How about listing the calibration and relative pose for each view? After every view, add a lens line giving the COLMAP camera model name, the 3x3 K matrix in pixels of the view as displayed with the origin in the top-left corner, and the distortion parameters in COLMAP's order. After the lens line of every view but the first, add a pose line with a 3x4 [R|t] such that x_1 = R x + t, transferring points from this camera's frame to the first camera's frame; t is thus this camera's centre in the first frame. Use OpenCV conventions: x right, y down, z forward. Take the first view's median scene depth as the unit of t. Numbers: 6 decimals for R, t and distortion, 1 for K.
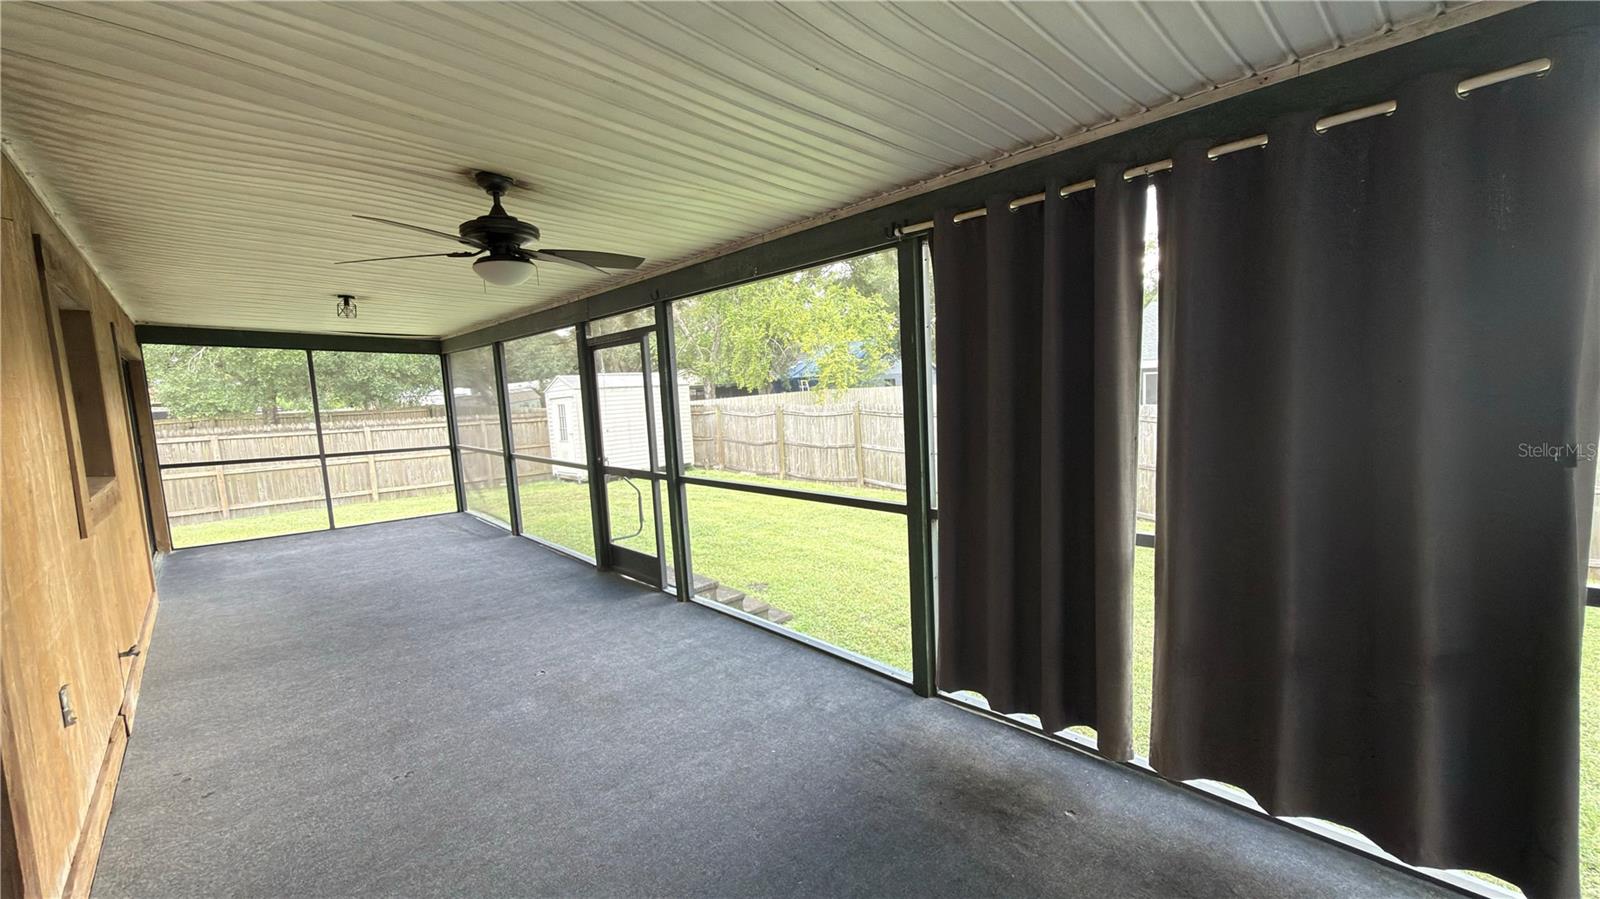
lens RADIAL K [[631.6, 0, 800.0], [0, 631.6, 449.5], [0, 0, 1]] dist [-0.000661, 0.000031]
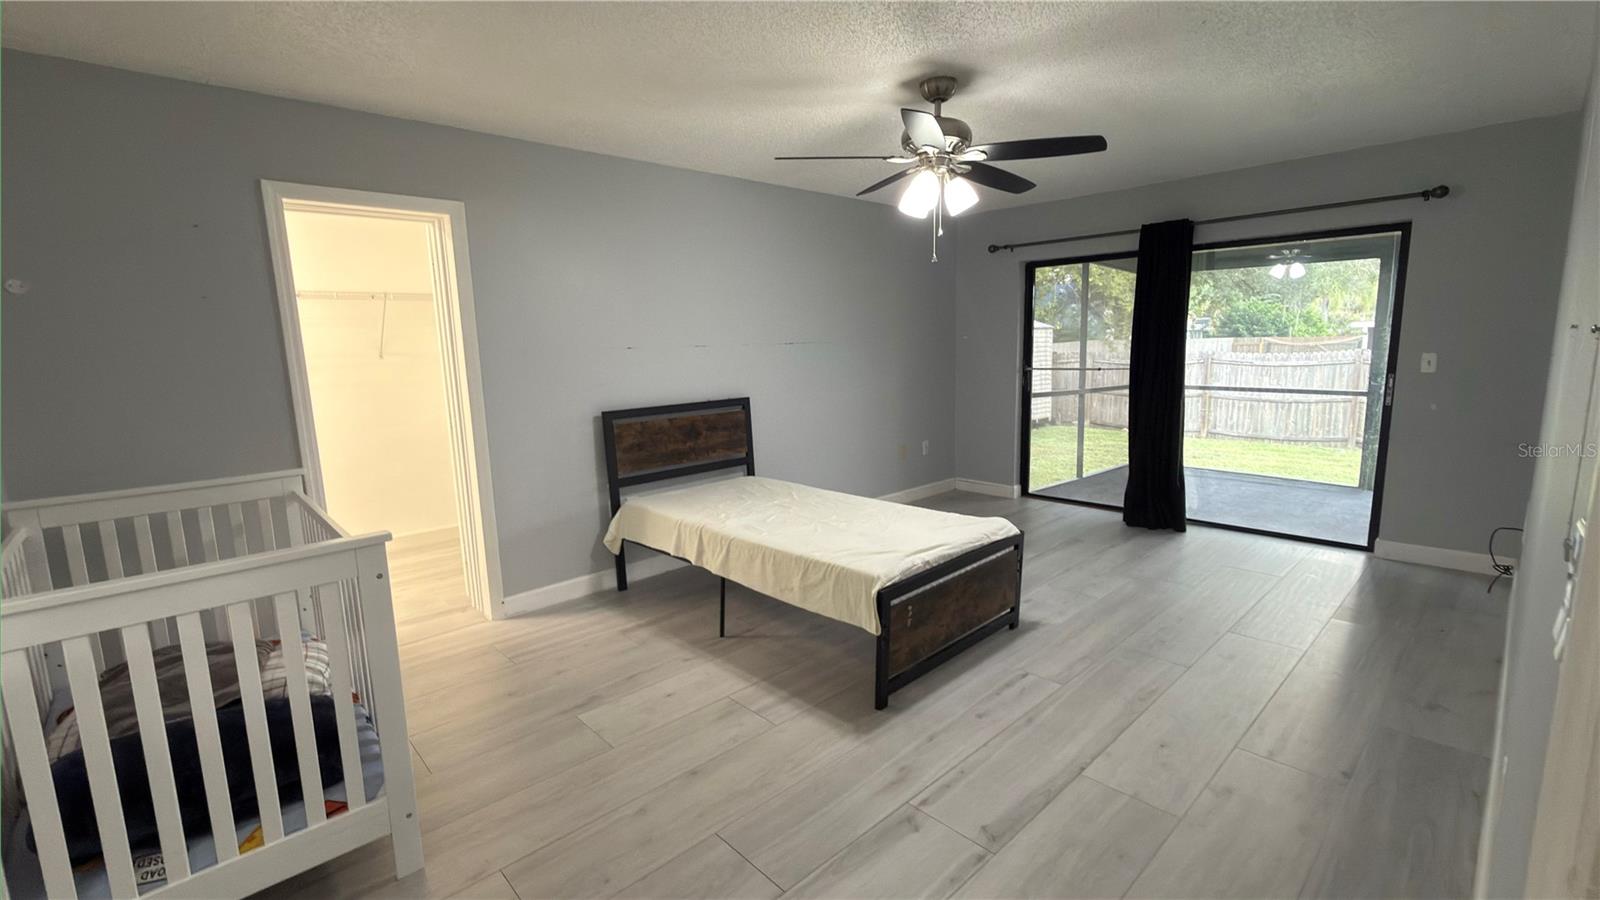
lens RADIAL K [[686.0, 0, 800.0], [0, 686.0, 450.0], [0, 0, 1]] dist [-0.000414, -0.000171]
pose [[0.999722, 0.023544, -0.000962, -1.132328], [-0.023457, 0.998240, 0.054460, 0.048525], [0.002243, -0.054422, 0.998515, 0.070324]]
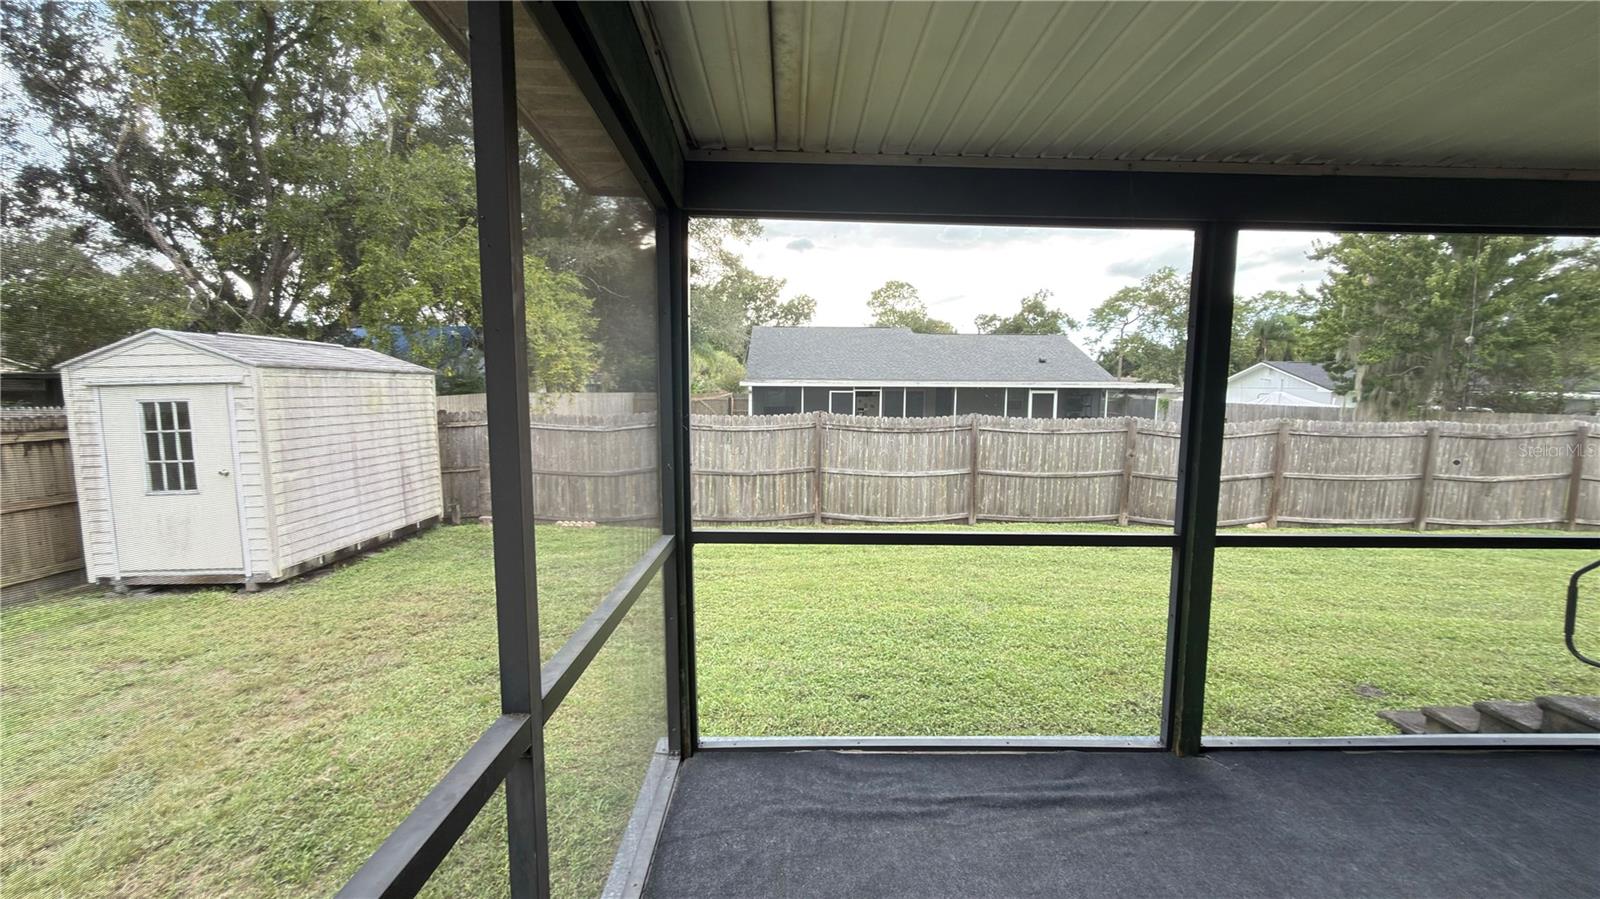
lens RADIAL K [[638.2, 0, 800.0], [0, 638.2, 449.5], [0, 0, 1]] dist [0.000185, 0.000393]
pose [[0.667124, -0.021973, 0.744622, -0.820442], [0.038520, 0.999245, -0.005024, -0.046732], [-0.743950, 0.032035, 0.667467, 0.844865]]
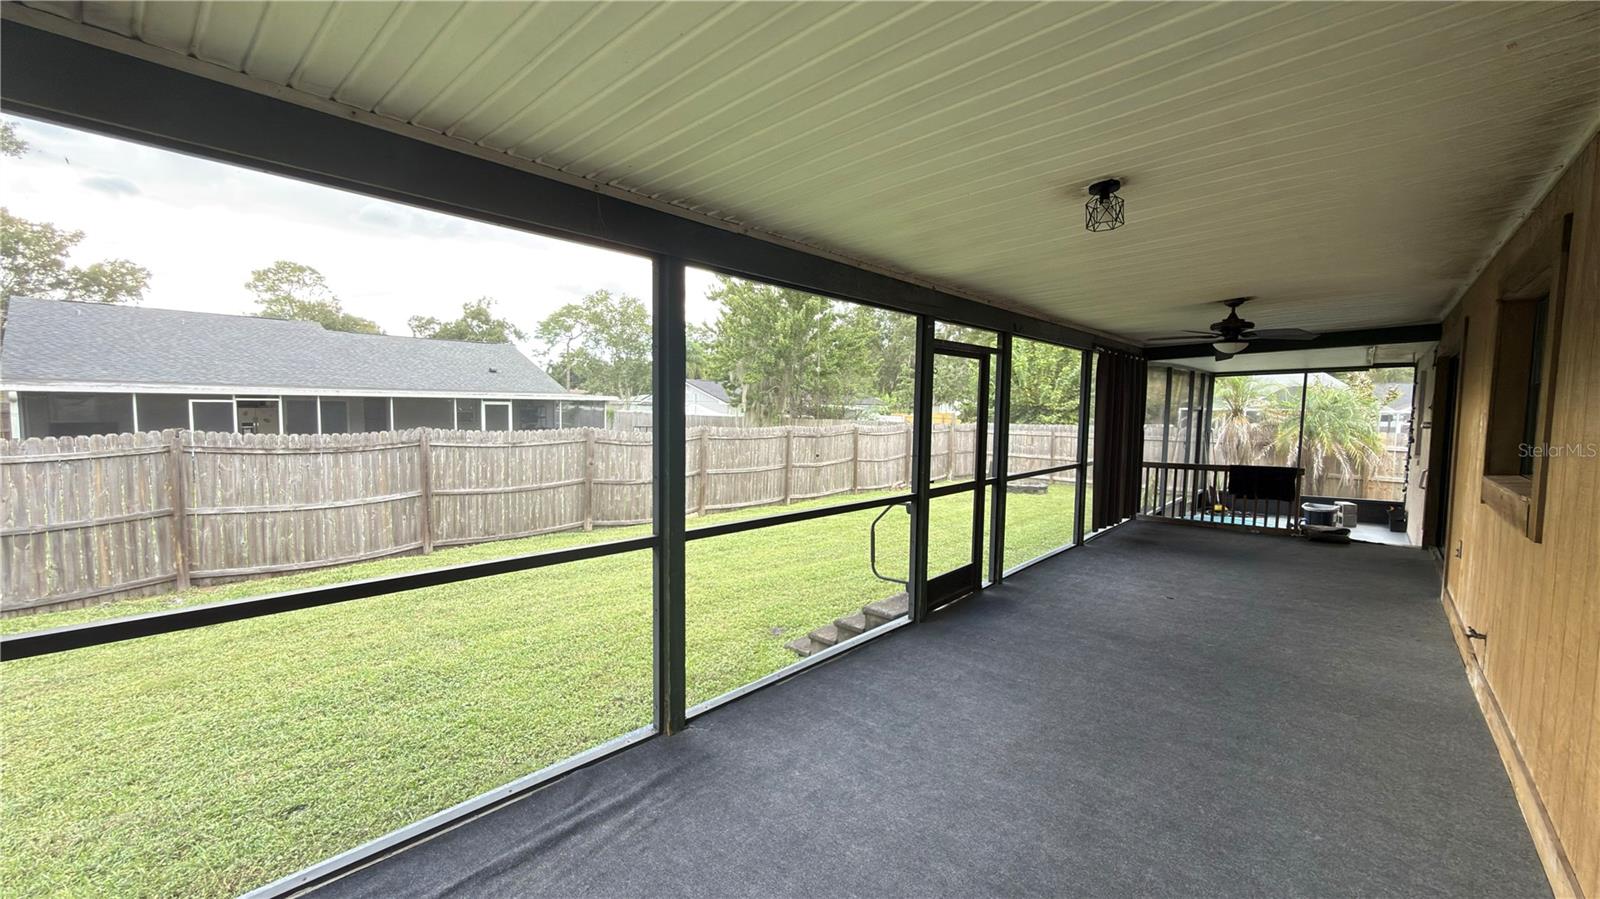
lens RADIAL K [[638.2, 0, 800.0], [0, 638.2, 449.5], [0, 0, 1]] dist [0.000185, 0.000393]
pose [[-0.081885, -0.025385, 0.996318, -0.808980], [0.089310, 0.995467, 0.032703, -0.050292], [-0.992632, 0.091659, -0.079247, 0.869628]]
